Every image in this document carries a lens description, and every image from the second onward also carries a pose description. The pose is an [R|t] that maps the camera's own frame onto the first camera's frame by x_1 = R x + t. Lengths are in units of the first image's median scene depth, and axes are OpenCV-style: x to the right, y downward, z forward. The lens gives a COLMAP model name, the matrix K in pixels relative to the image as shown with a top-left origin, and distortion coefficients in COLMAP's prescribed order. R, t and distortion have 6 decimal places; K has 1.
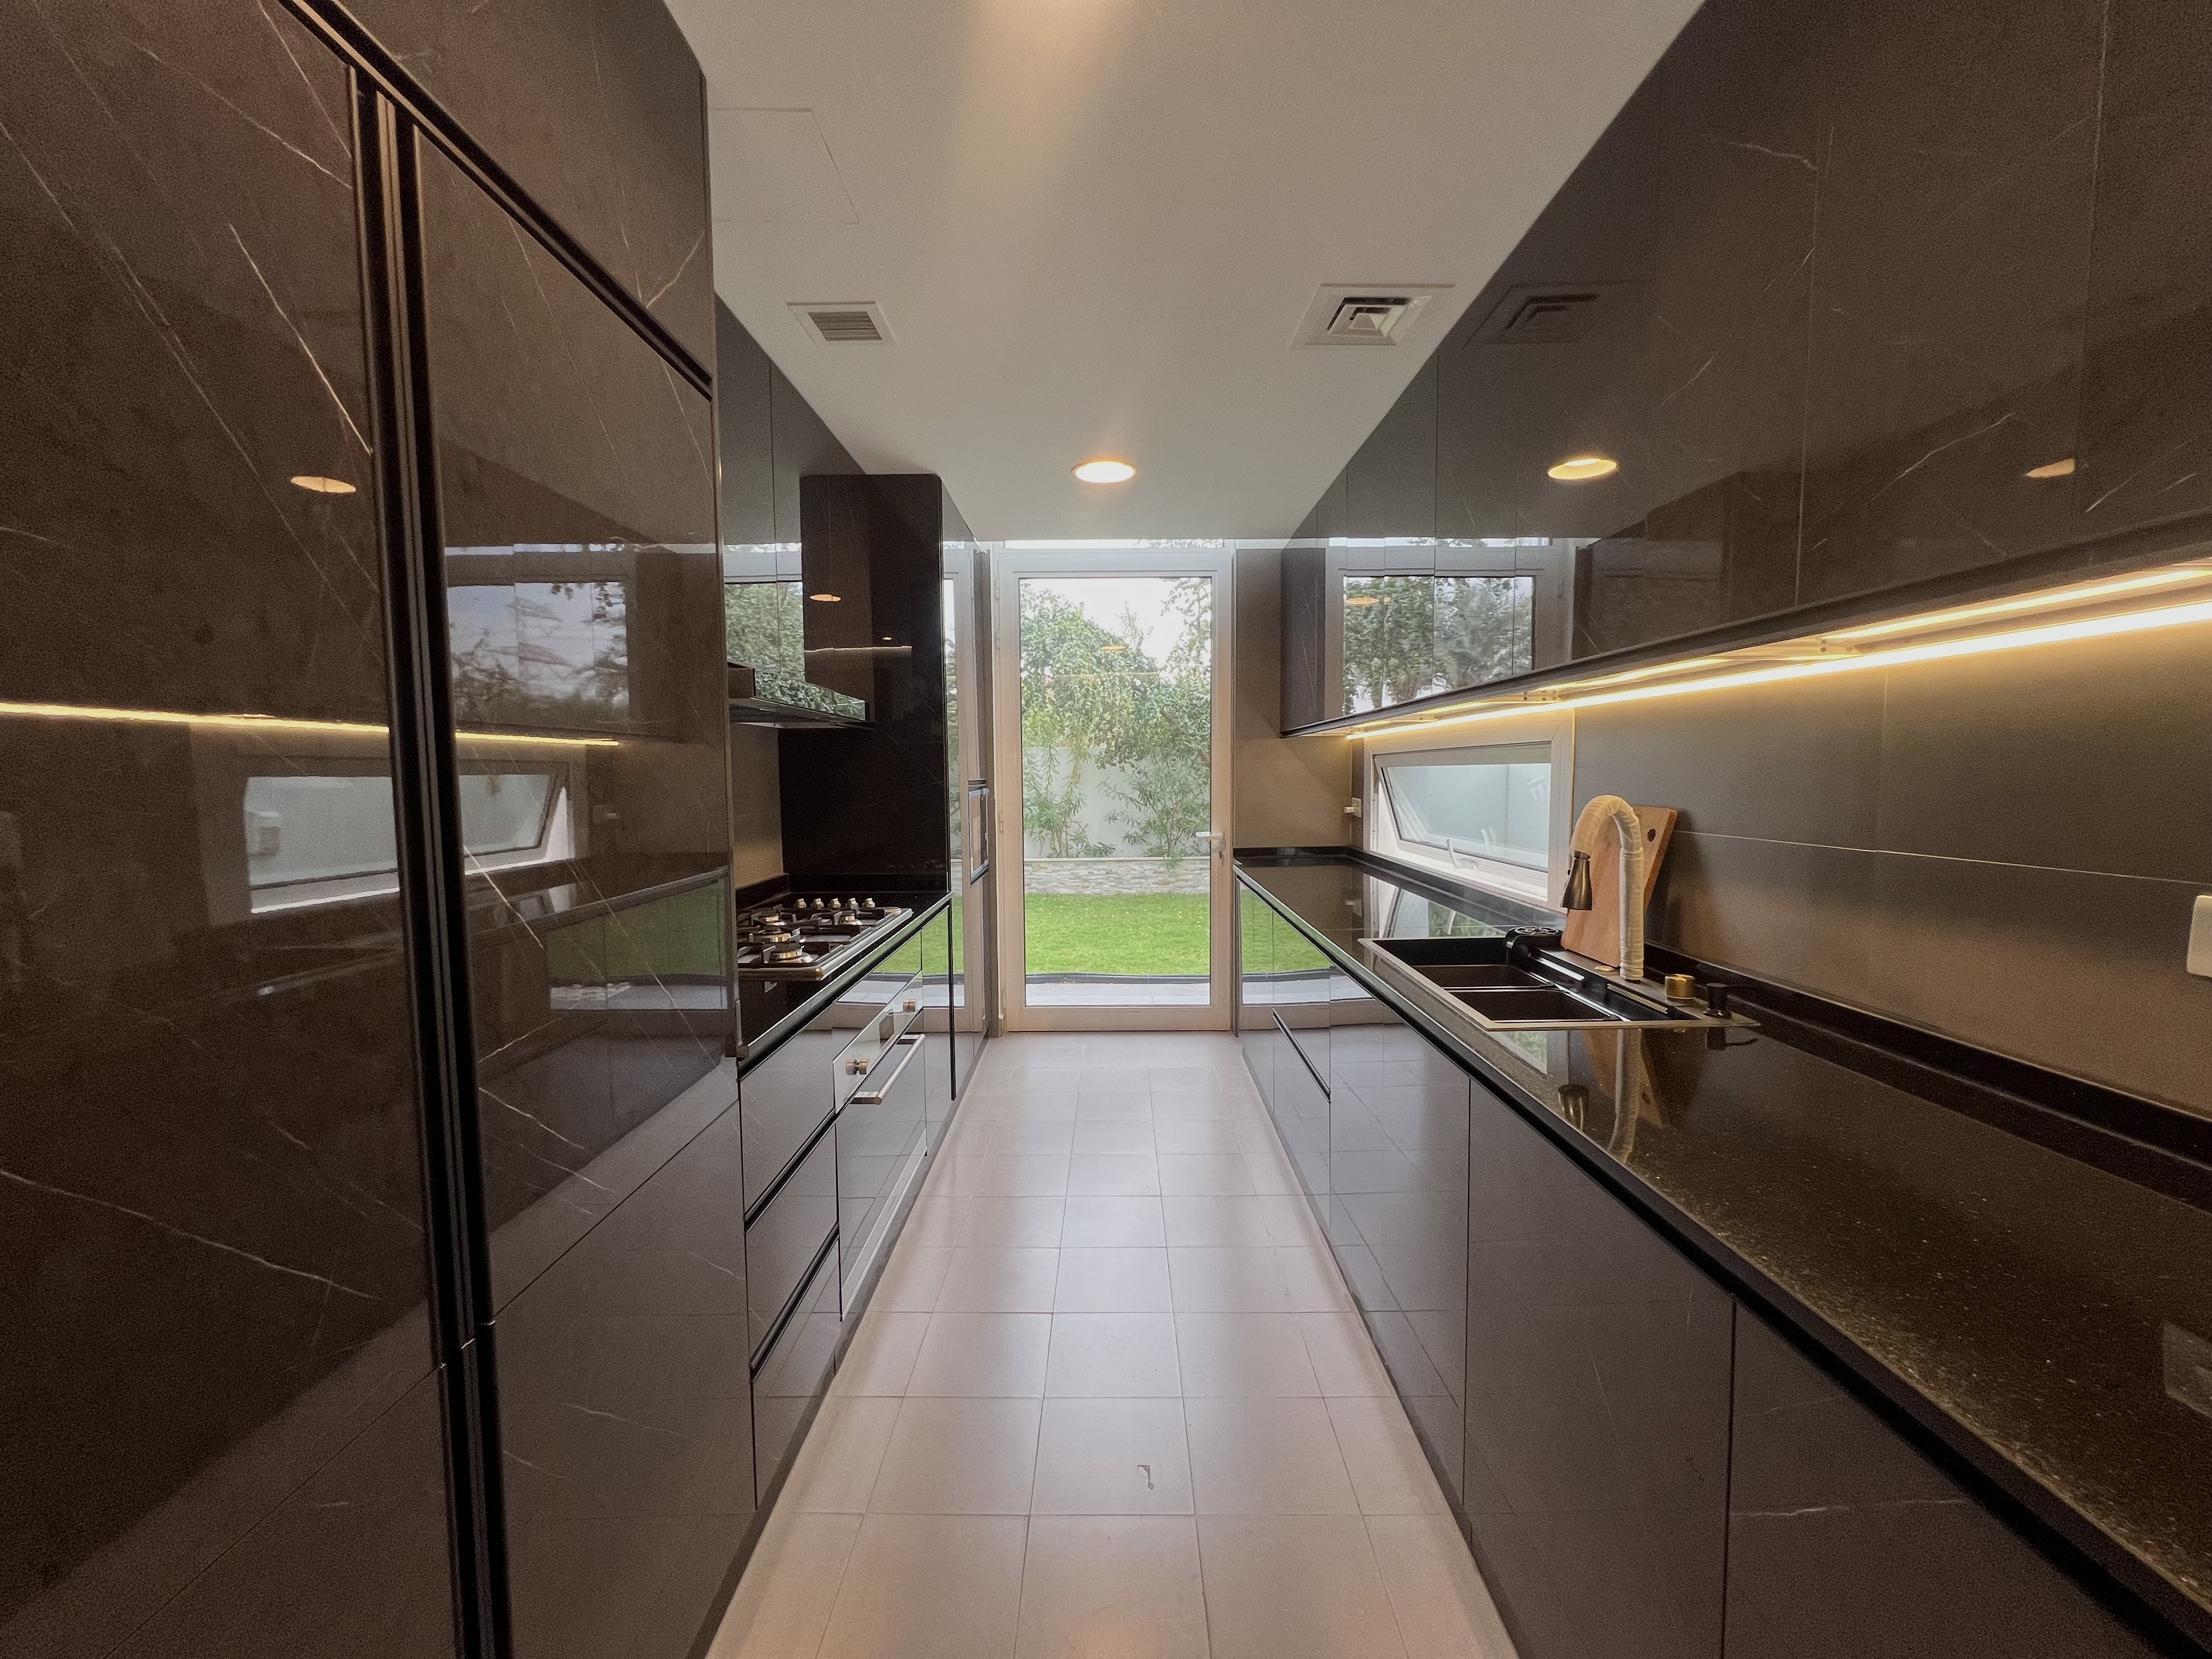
lens RADIAL K [[886.3, 0, 1106.0], [0, 886.3, 829.5], [0, 0, 1]] dist [0.000407, 0.000161]
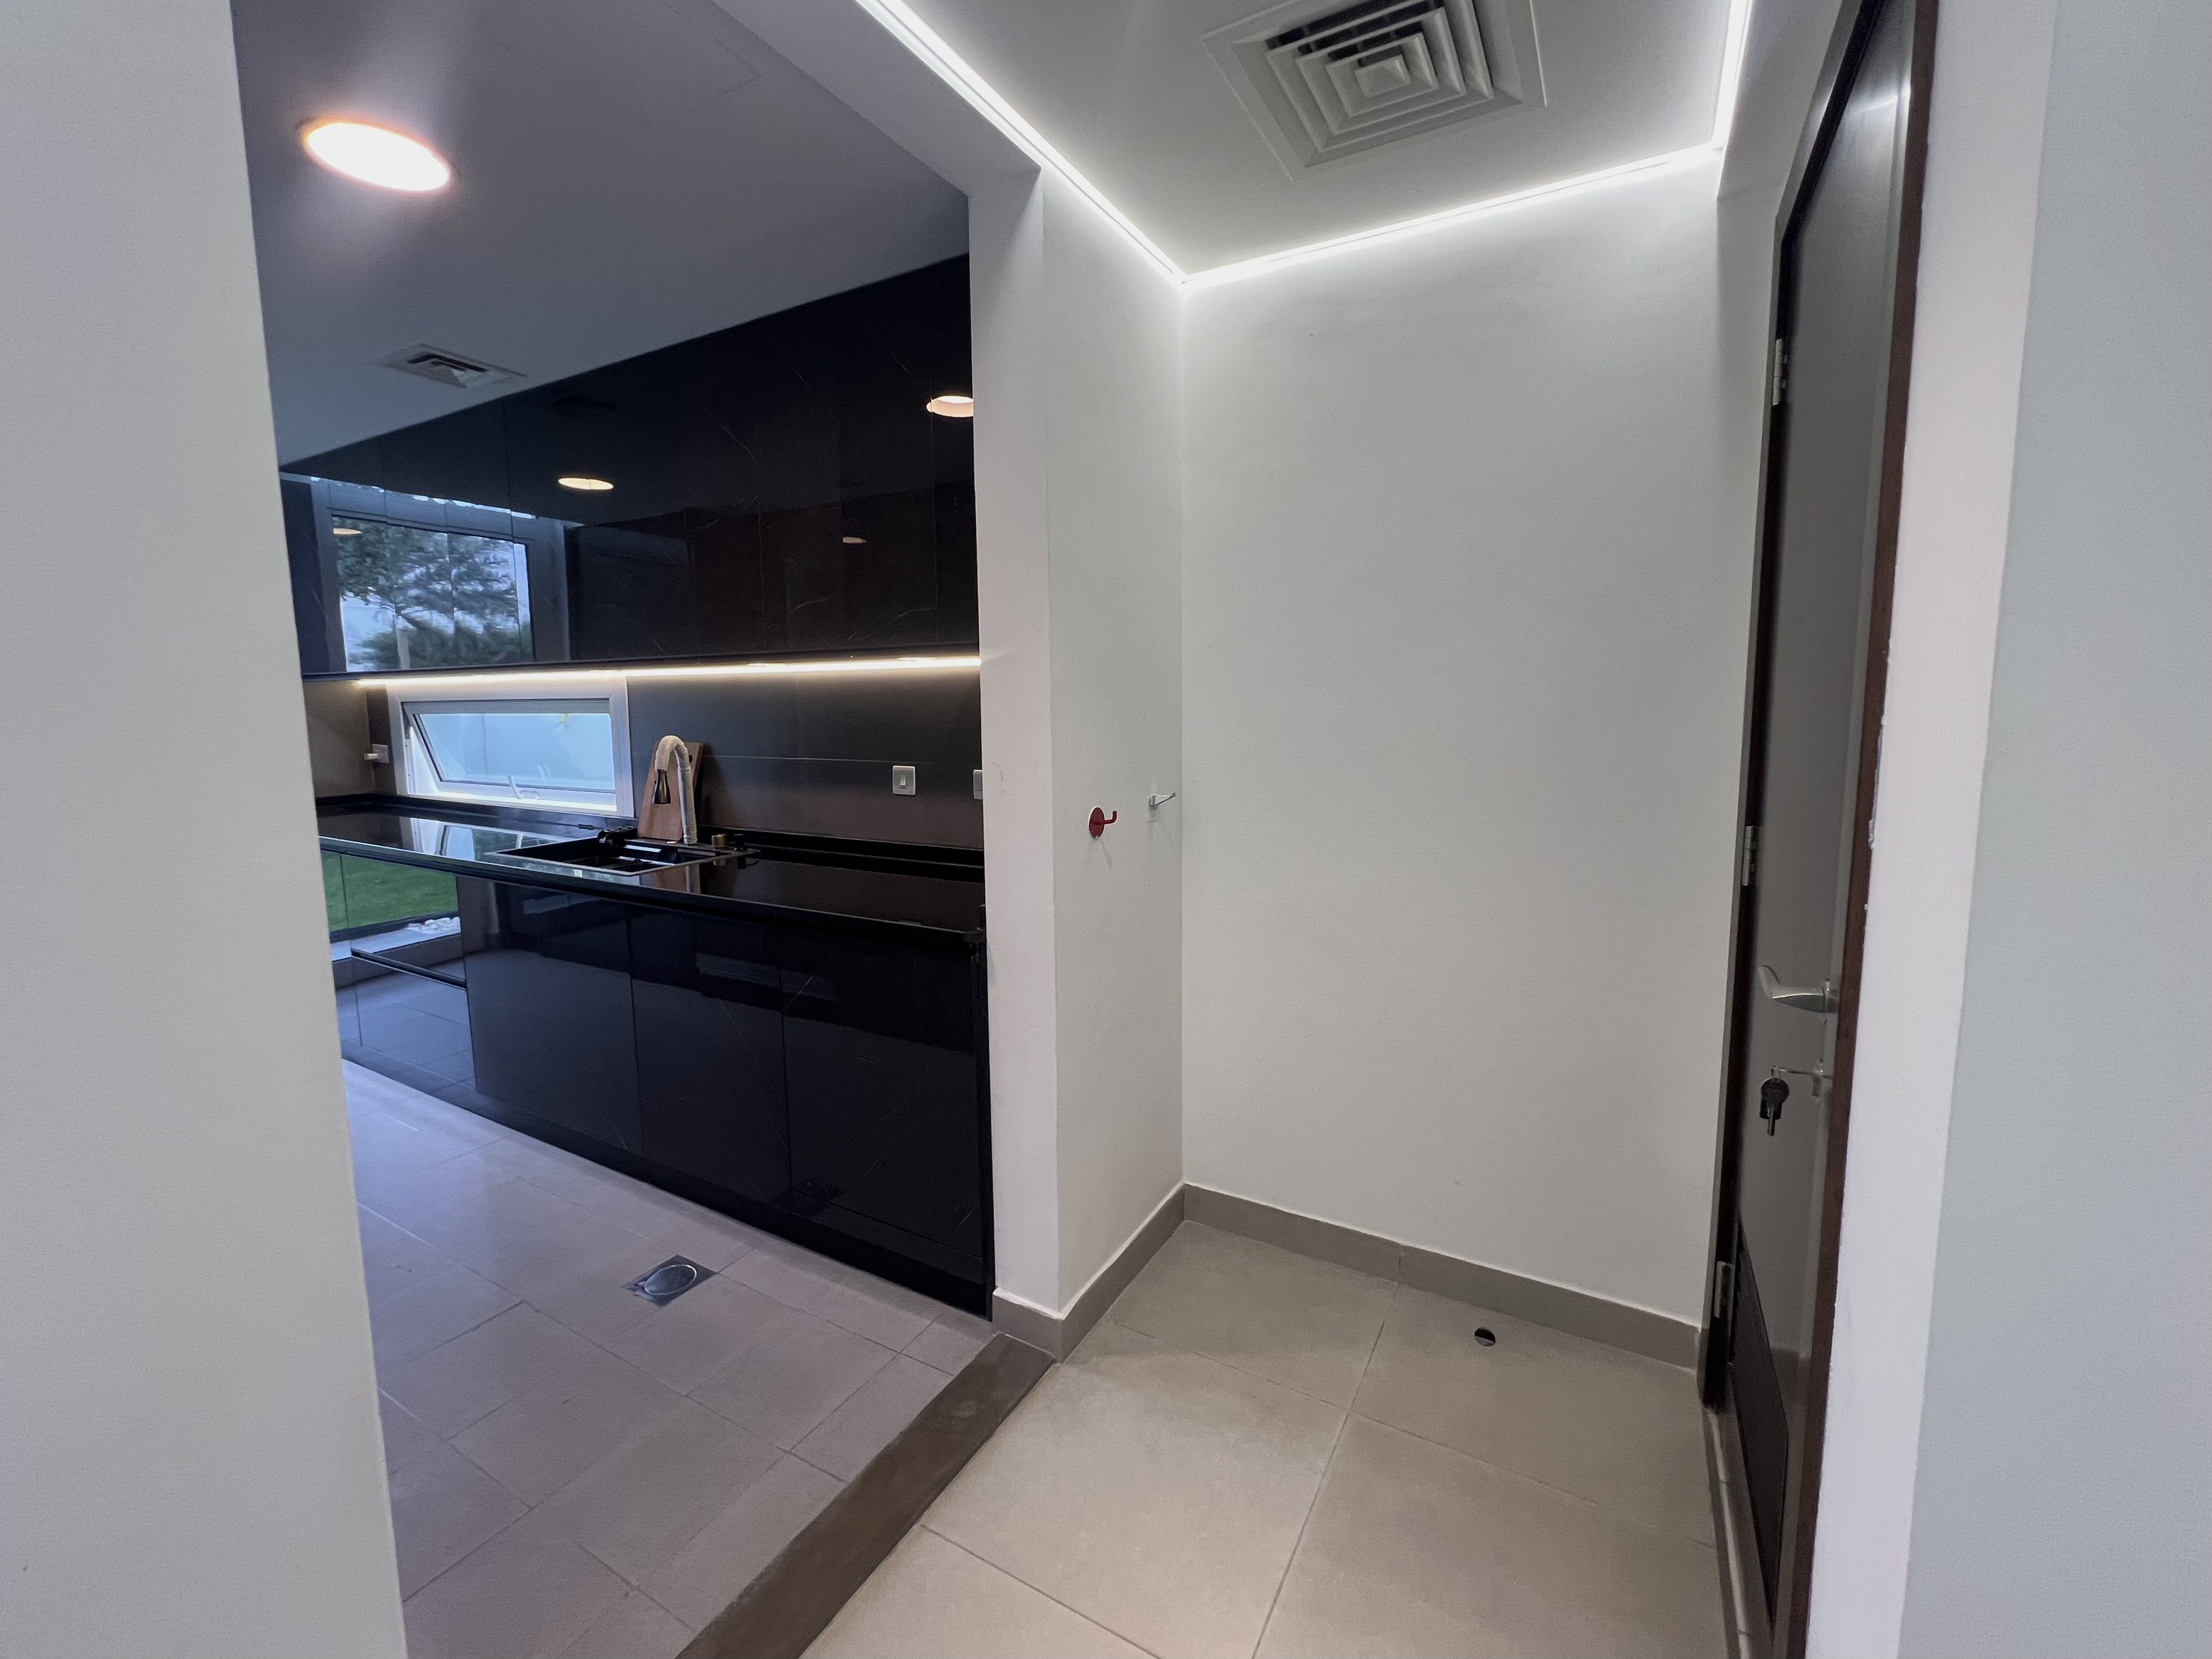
lens RADIAL K [[884.5, 0, 1106.0], [0, 884.5, 829.5], [0, 0, 1]] dist [0.001771, 0.000263]
pose [[0.479335, -0.119460, 0.869464, -0.493864], [0.059302, 0.992837, 0.103717, 0.012666], [-0.875626, 0.001846, 0.482986, -0.513199]]
